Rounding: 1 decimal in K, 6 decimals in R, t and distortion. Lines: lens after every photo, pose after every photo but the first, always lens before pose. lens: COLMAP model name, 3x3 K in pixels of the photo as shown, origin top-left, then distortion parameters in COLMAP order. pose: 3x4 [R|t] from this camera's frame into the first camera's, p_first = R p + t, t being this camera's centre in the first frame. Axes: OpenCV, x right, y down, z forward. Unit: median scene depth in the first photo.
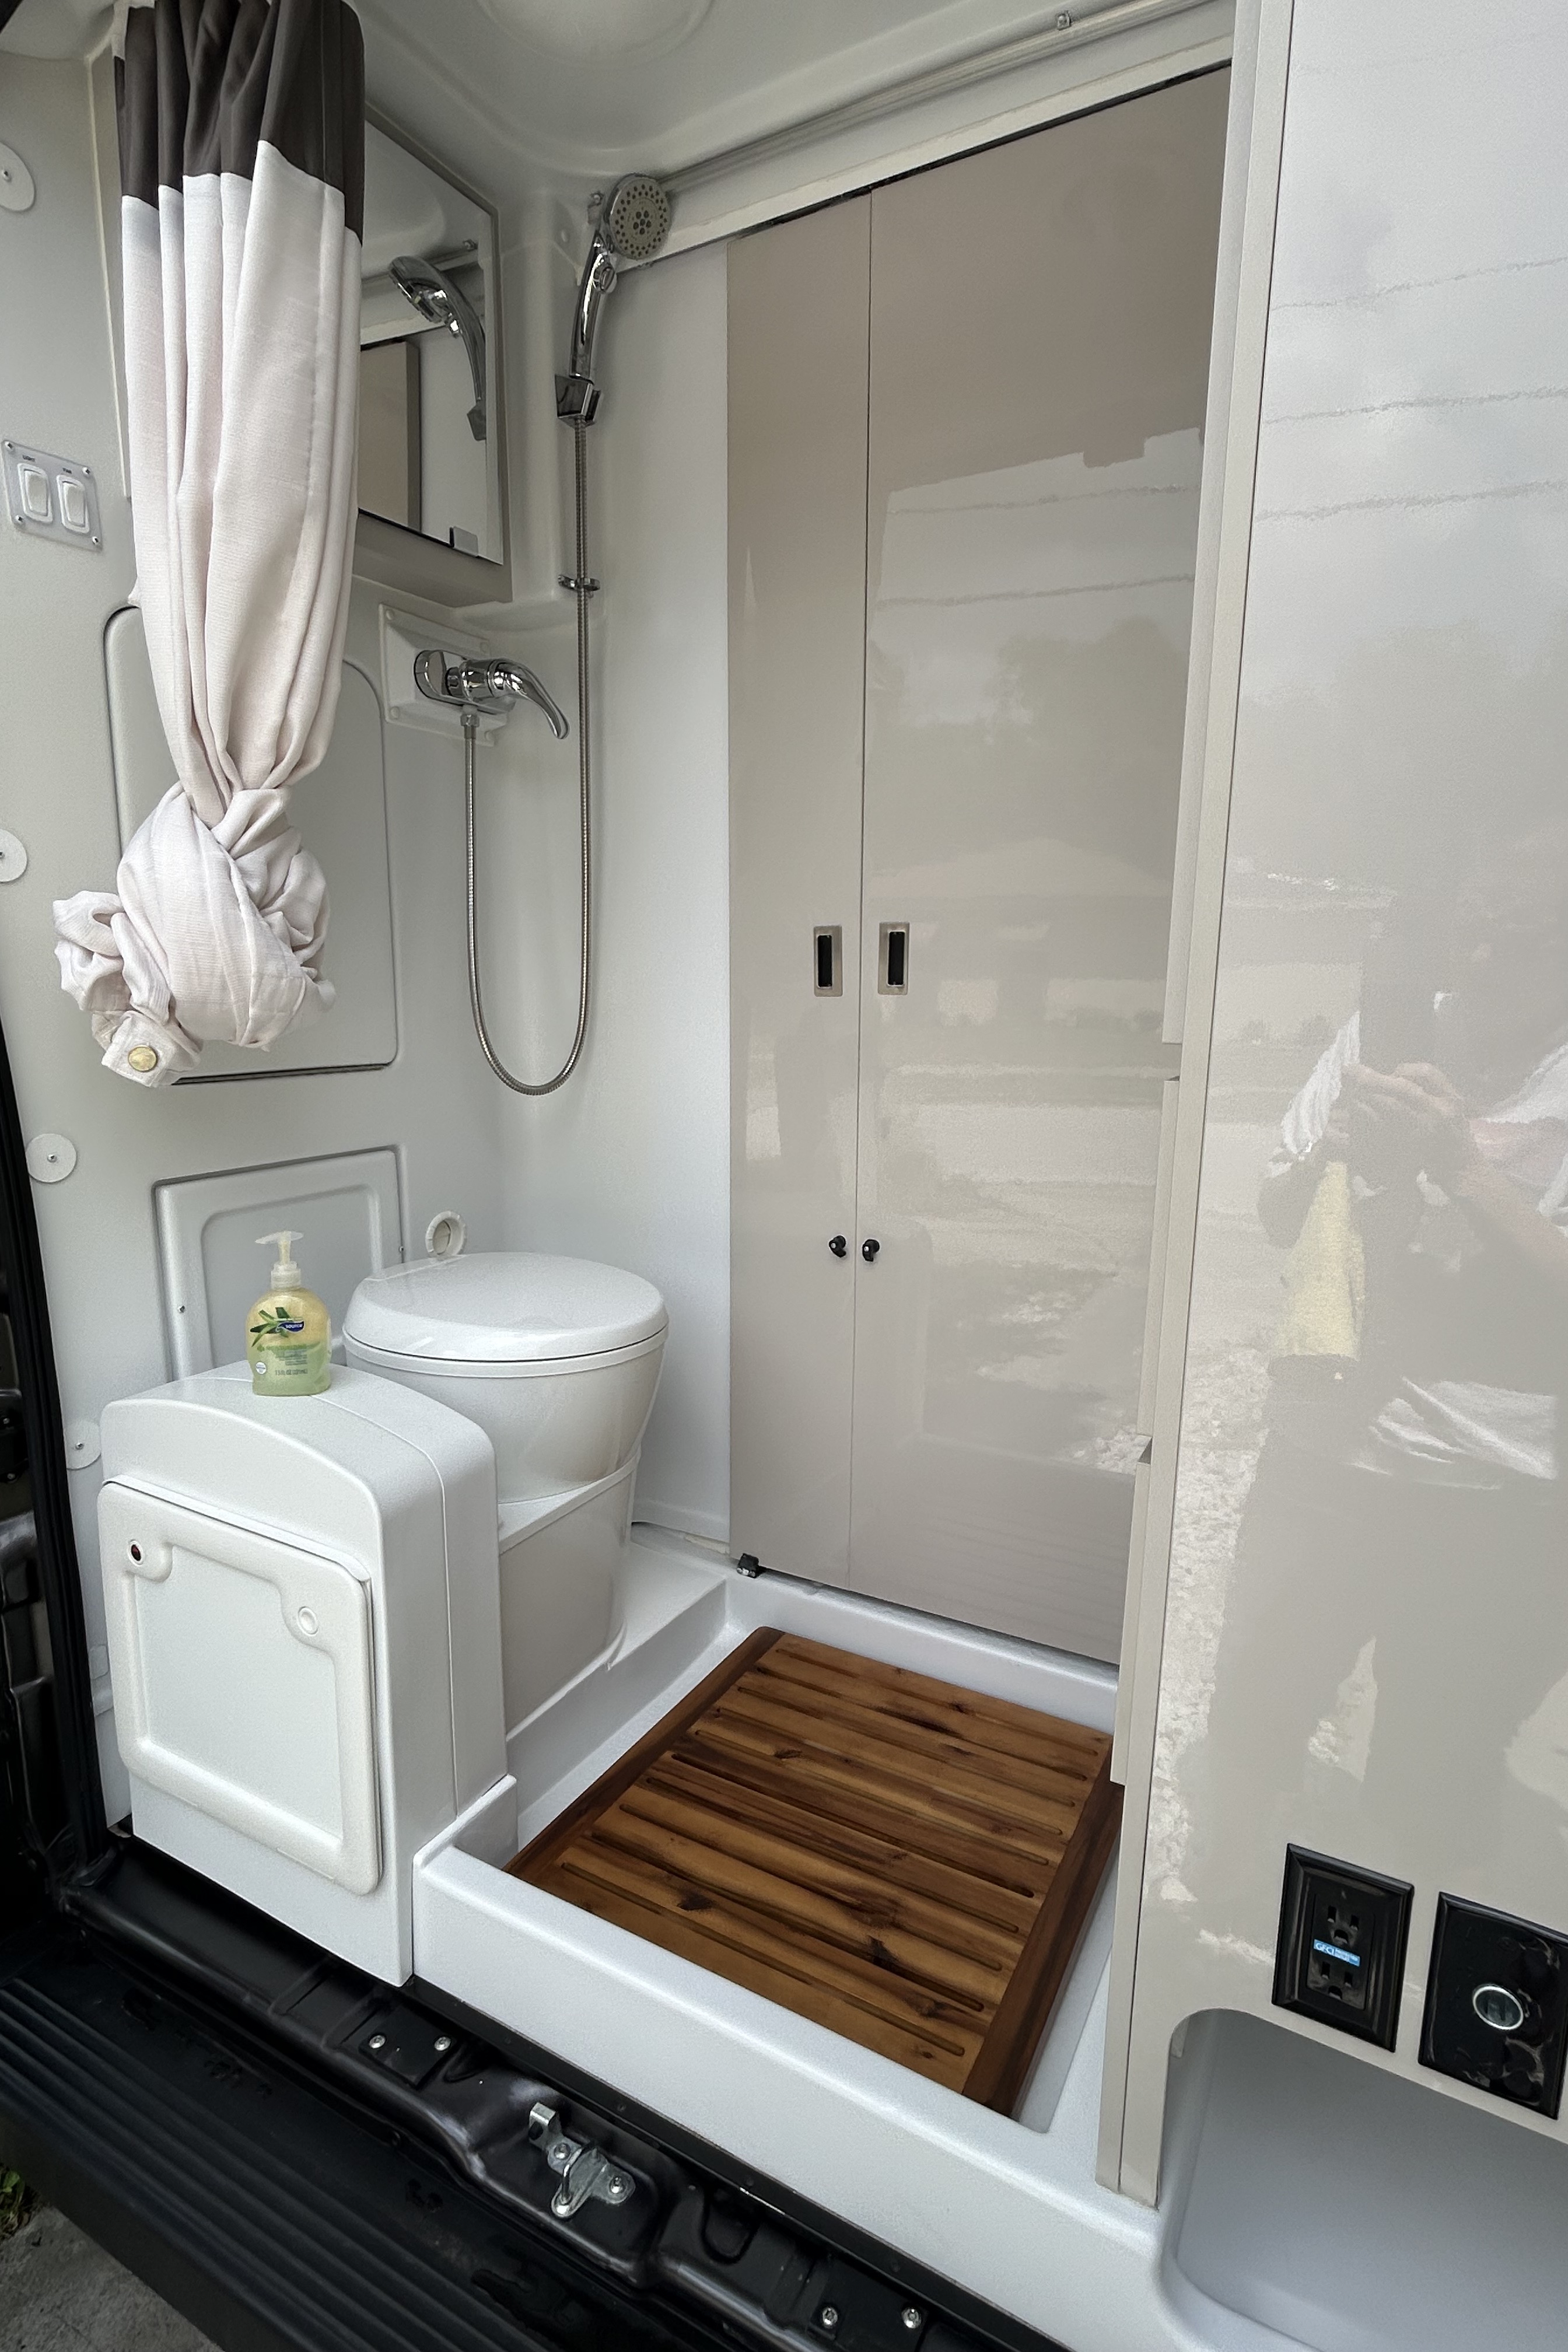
lens RADIAL K [[1189.1, 0, 788.2], [0, 1189.1, 1183.0], [0, 0, 1]] dist [-0.003506, 0.005135]
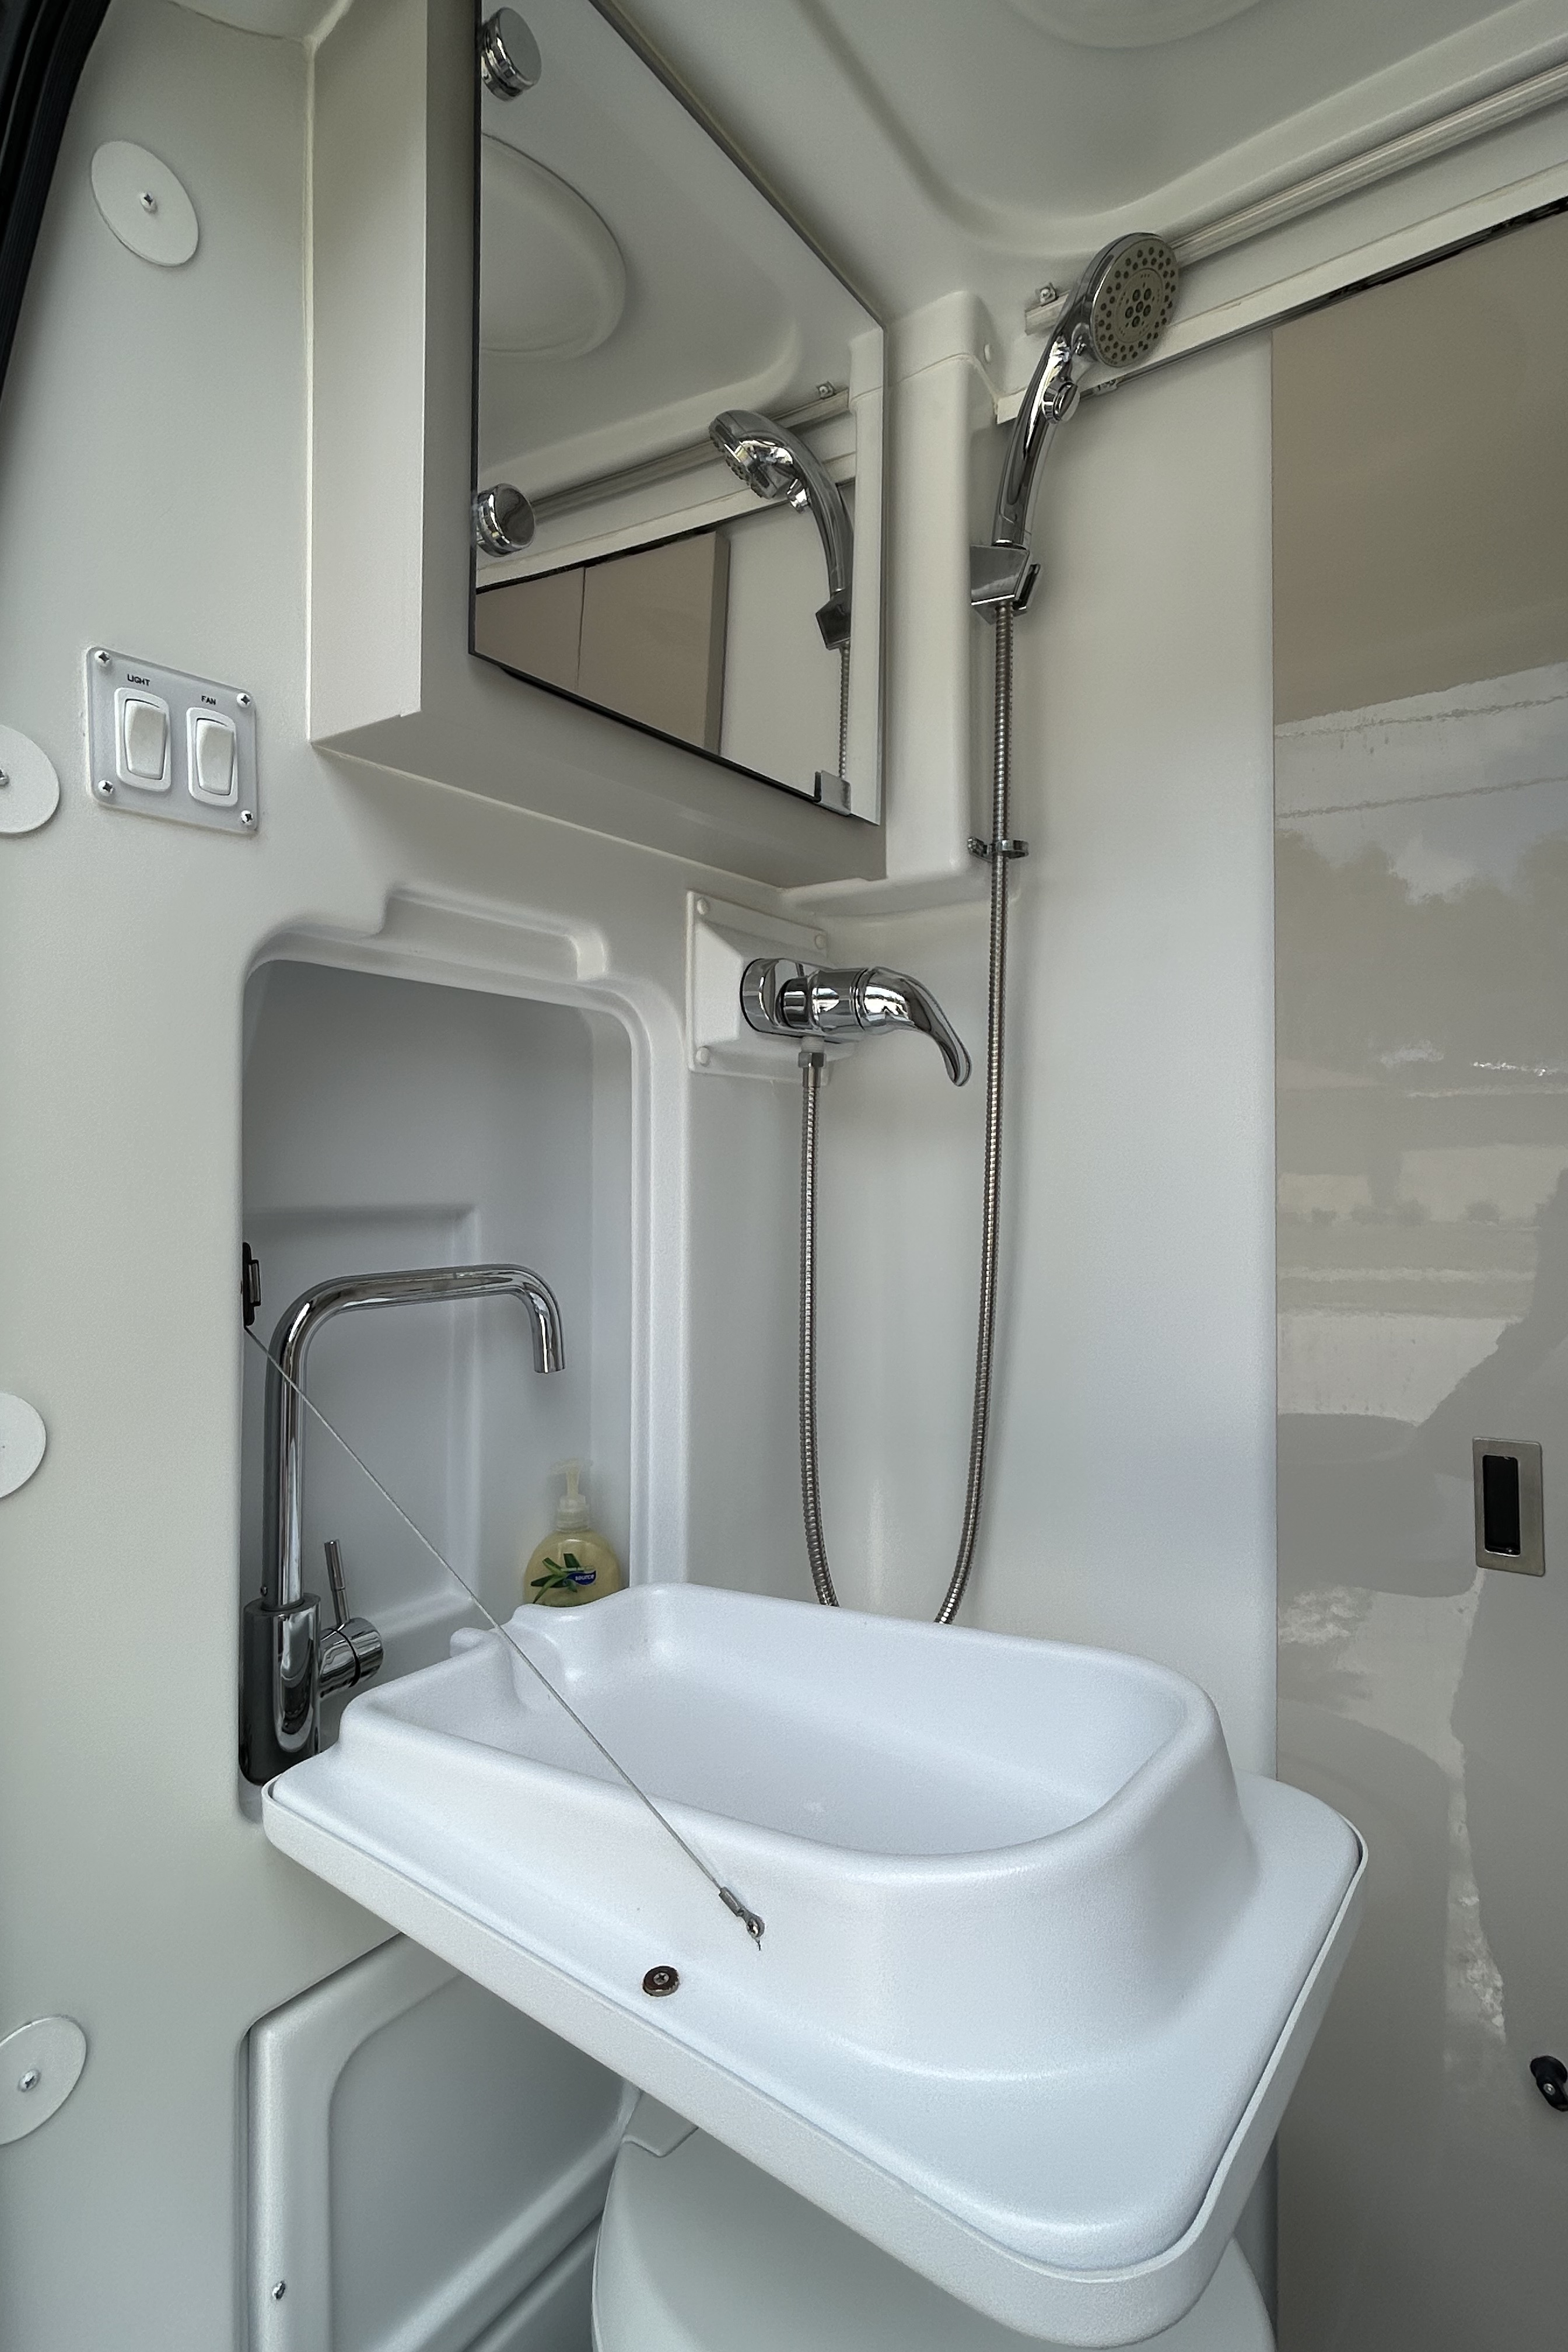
lens RADIAL K [[1189.1, 0, 783.8], [0, 1189.1, 1172.9], [0, 0, 1]] dist [-0.003506, 0.005135]
pose [[0.993920, -0.002924, -0.110064, -0.247689], [-0.016418, 0.984535, -0.174419, -0.255818], [0.108872, 0.175165, 0.978501, 0.461926]]
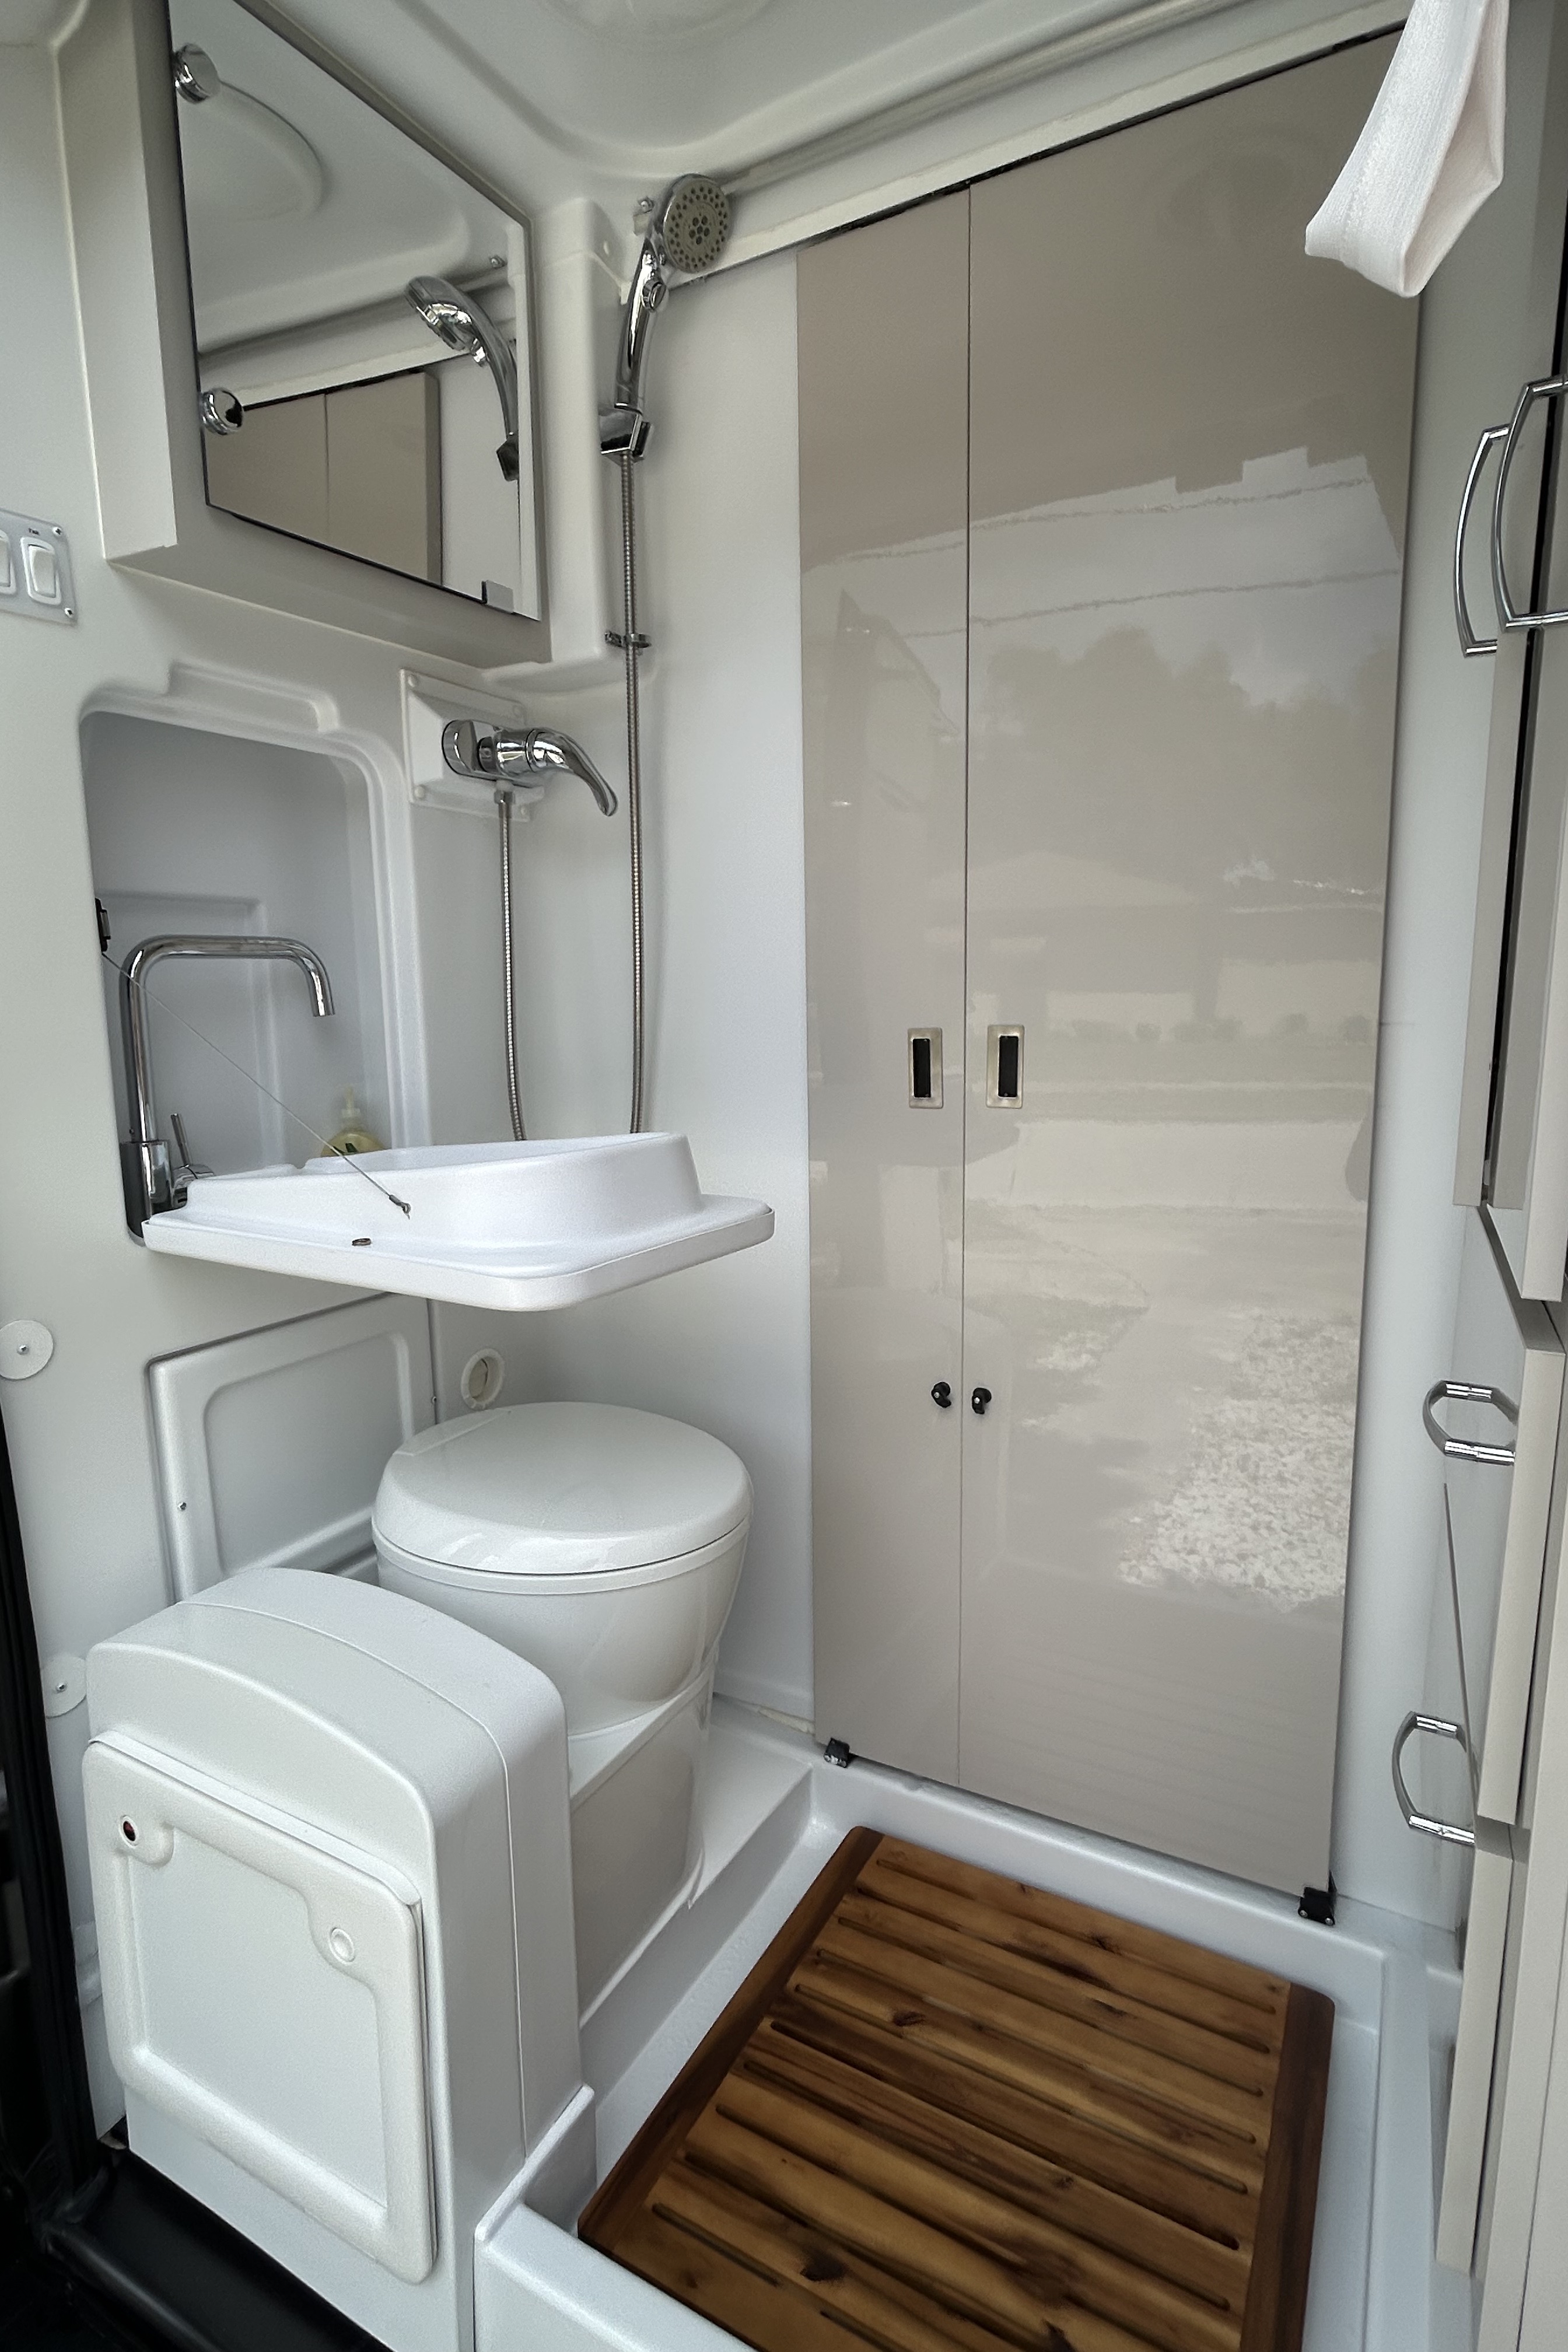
lens RADIAL K [[1189.1, 0, 789.5], [0, 1189.1, 1175.2], [0, 0, 1]] dist [-0.003506, 0.005135]
pose [[0.999799, -0.019996, -0.001334, -0.071589], [0.019967, 0.999625, -0.018718, -0.103192], [0.001708, 0.018687, 0.999824, 0.149037]]
